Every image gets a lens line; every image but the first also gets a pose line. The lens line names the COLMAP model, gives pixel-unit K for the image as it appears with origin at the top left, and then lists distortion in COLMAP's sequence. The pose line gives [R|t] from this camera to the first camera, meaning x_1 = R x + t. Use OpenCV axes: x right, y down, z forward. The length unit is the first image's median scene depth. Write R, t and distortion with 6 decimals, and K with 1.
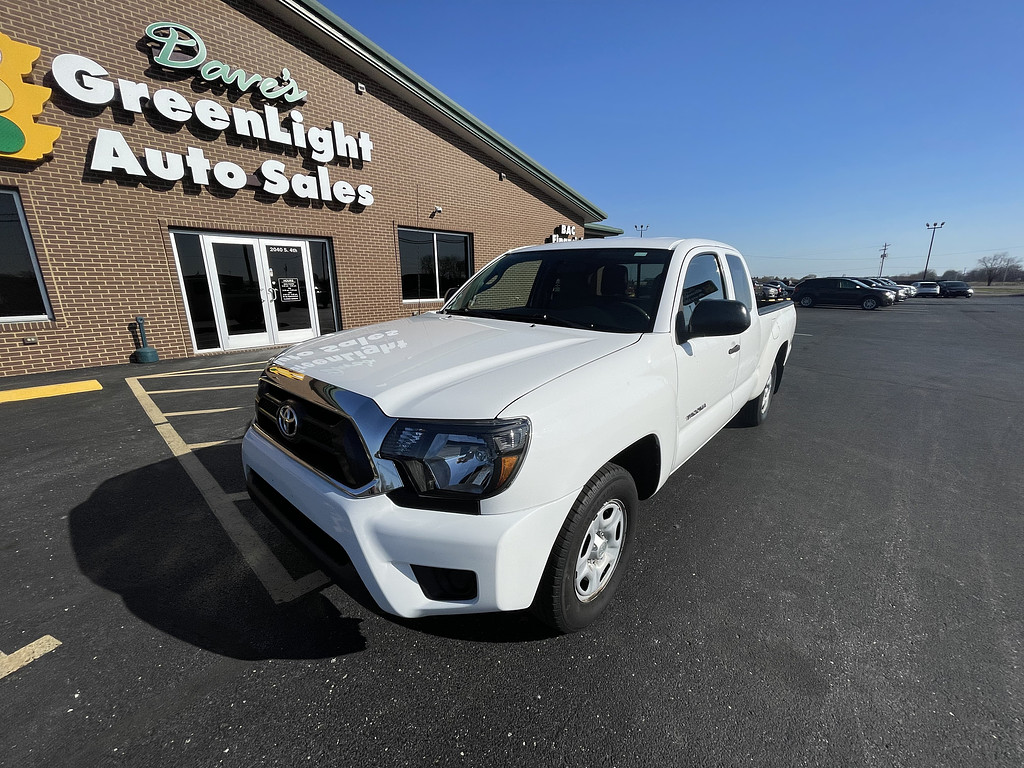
lens RADIAL K [[419.0, 0, 508.2], [0, 419.0, 387.6], [0, 0, 1]] dist [0.000895, 0.000430]
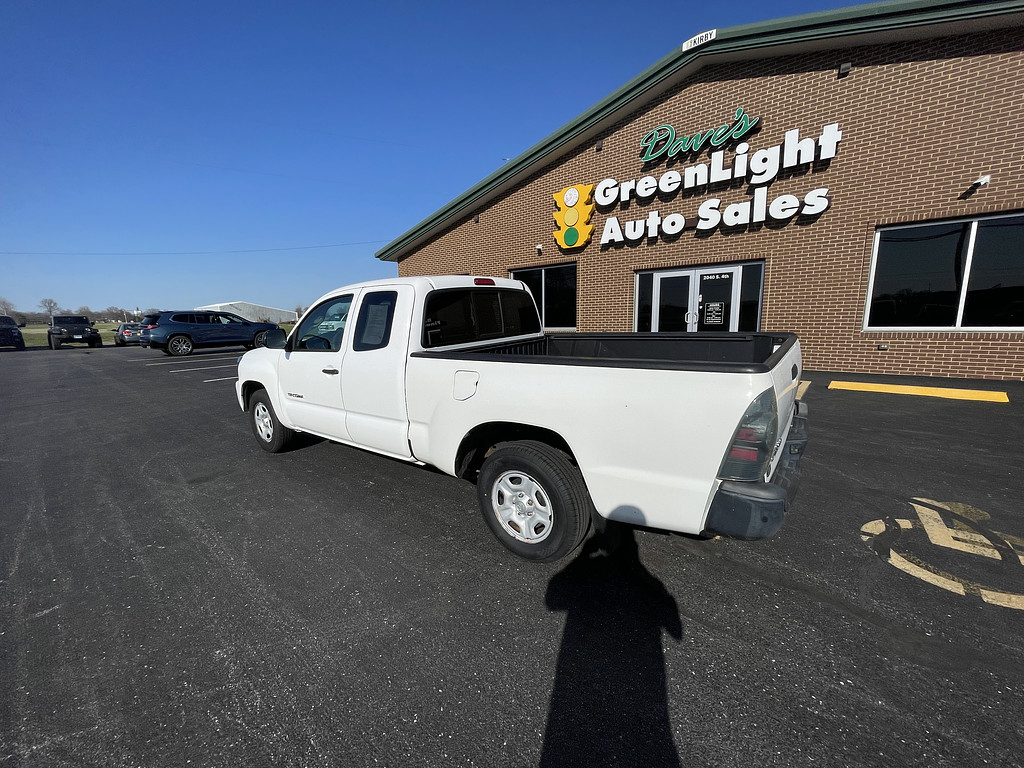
lens RADIAL K [[411.7, 0, 507.8], [0, 411.7, 391.4], [0, 0, 1]] dist [-0.001531, 0.000080]
pose [[0.056678, 0.191722, -0.979811, 0.543801], [-0.219896, 0.959687, 0.175064, -0.111377], [0.973875, 0.205534, 0.096552, 0.430992]]
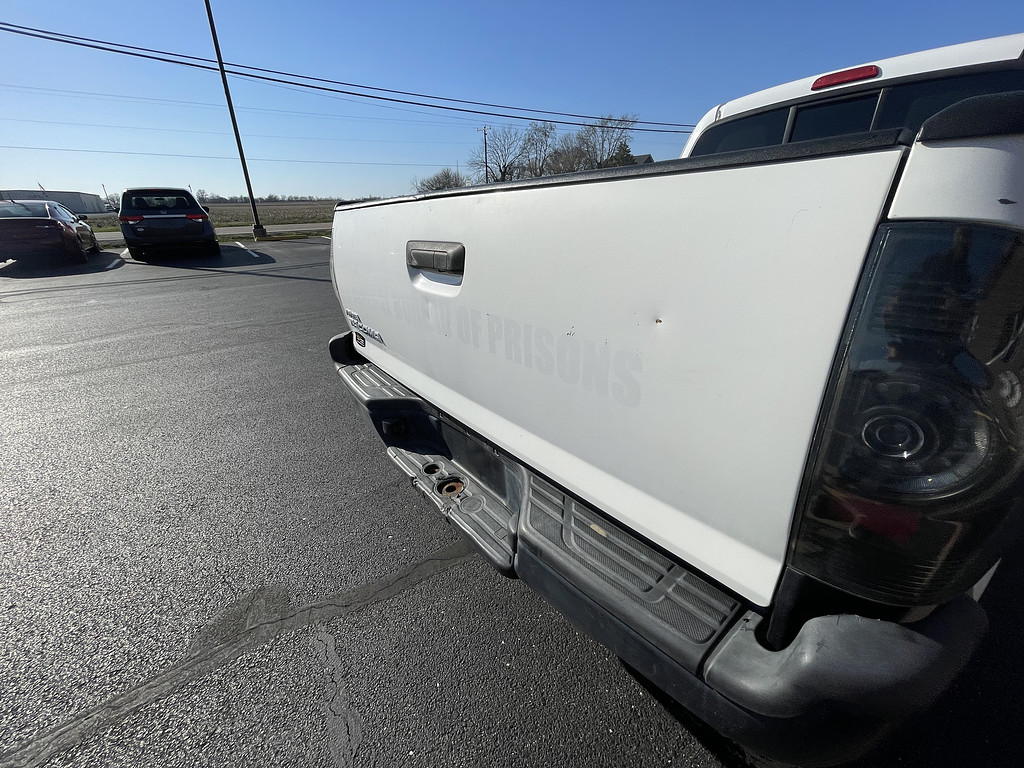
lens RADIAL K [[419.0, 0, 508.2], [0, 419.0, 387.6], [0, 0, 1]] dist [0.000895, 0.000430]
pose [[-0.980301, -0.052882, 0.190297, 0.273979], [0.073561, 0.796412, 0.600263, -0.151840], [-0.183298, 0.602437, -0.776834, 0.713150]]
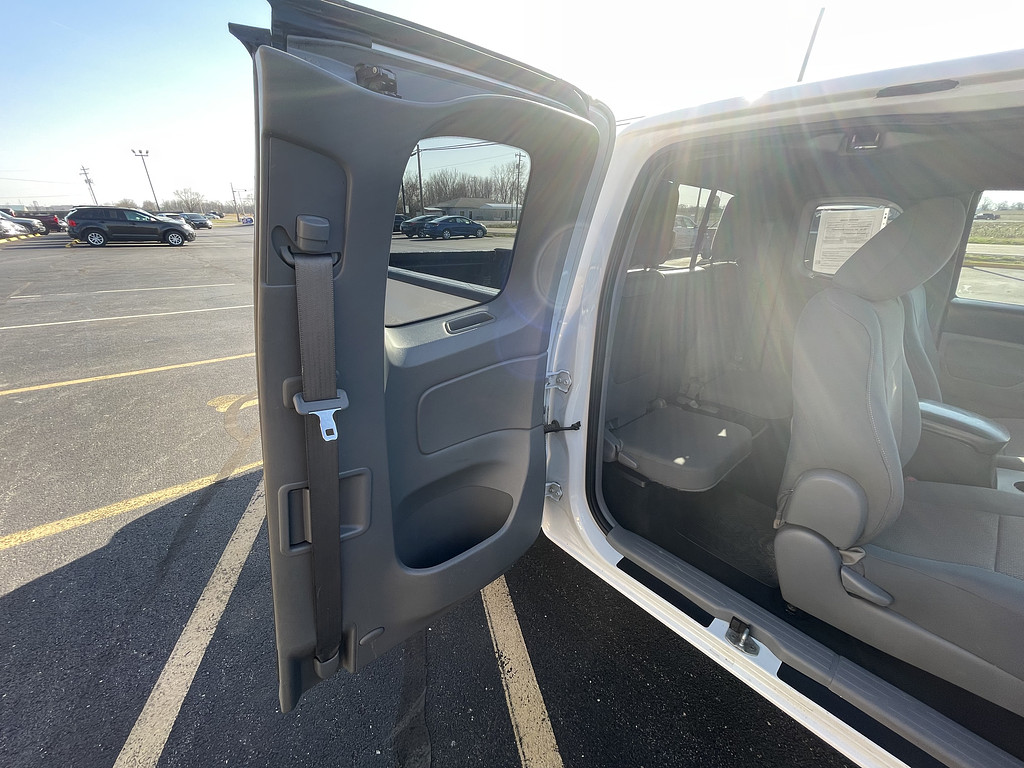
lens RADIAL K [[413.6, 0, 510.4], [0, 413.6, 392.7], [0, 0, 1]] dist [-0.001098, -0.000419]
pose [[0.103420, -0.383099, 0.917900, -0.050653], [0.229324, 0.907169, 0.352782, -0.126279], [-0.967840, 0.174011, 0.181673, 0.492349]]
